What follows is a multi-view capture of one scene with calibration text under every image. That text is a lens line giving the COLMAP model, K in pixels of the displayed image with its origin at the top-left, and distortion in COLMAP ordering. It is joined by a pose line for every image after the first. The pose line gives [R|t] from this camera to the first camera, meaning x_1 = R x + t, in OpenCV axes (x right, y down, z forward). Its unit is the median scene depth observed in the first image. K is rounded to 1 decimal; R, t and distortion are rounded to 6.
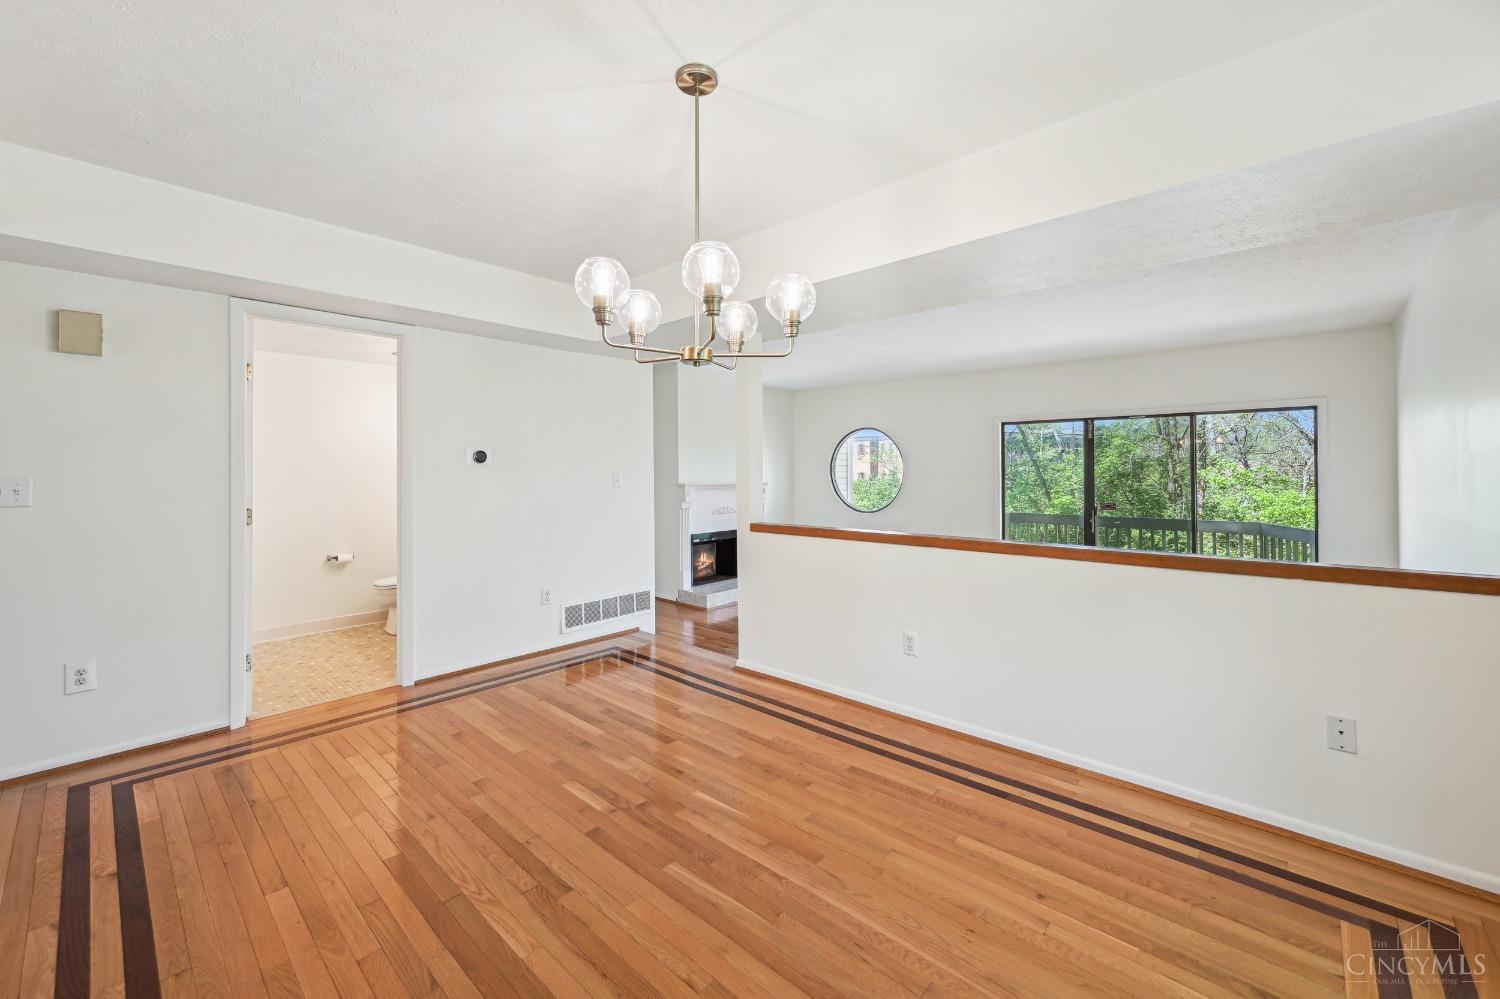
lens RADIAL K [[603.0, 0, 748.5], [0, 603.0, 469.2], [0, 0, 1]] dist [0.000346, -0.000644]
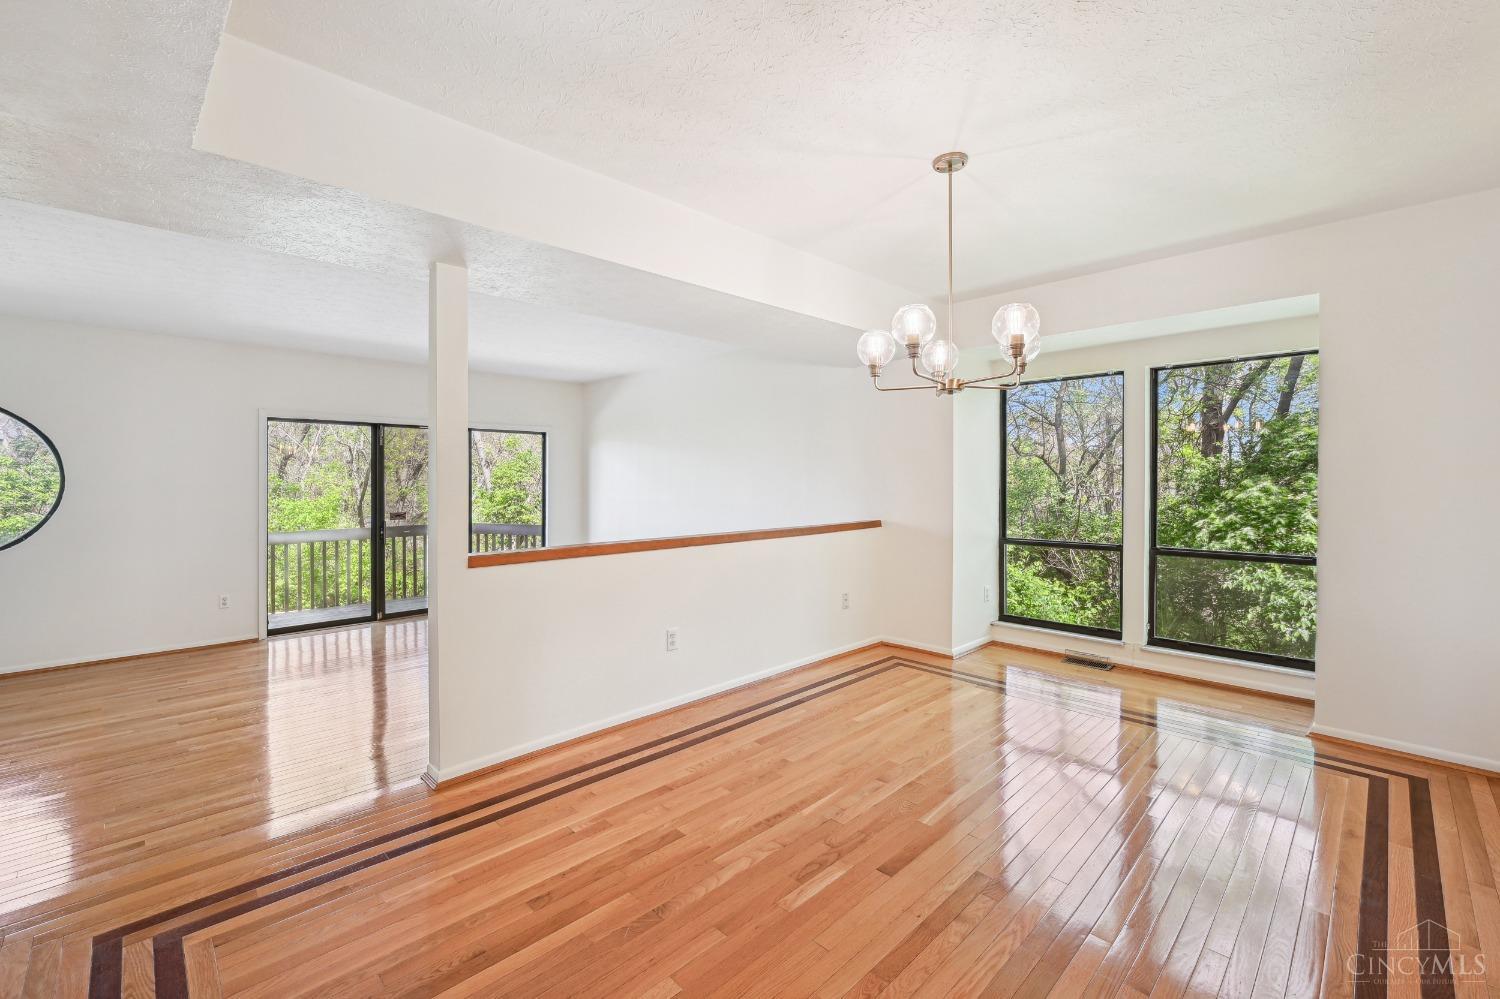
lens RADIAL K [[636.8, 0, 750.3], [0, 636.8, 489.5], [0, 0, 1]] dist [0.000186, 0.000454]
pose [[0.043033, -0.011120, 0.999012, -0.856846], [-0.002113, 0.999935, 0.011222, 0.010388], [-0.999071, -0.002594, 0.043006, 0.818490]]
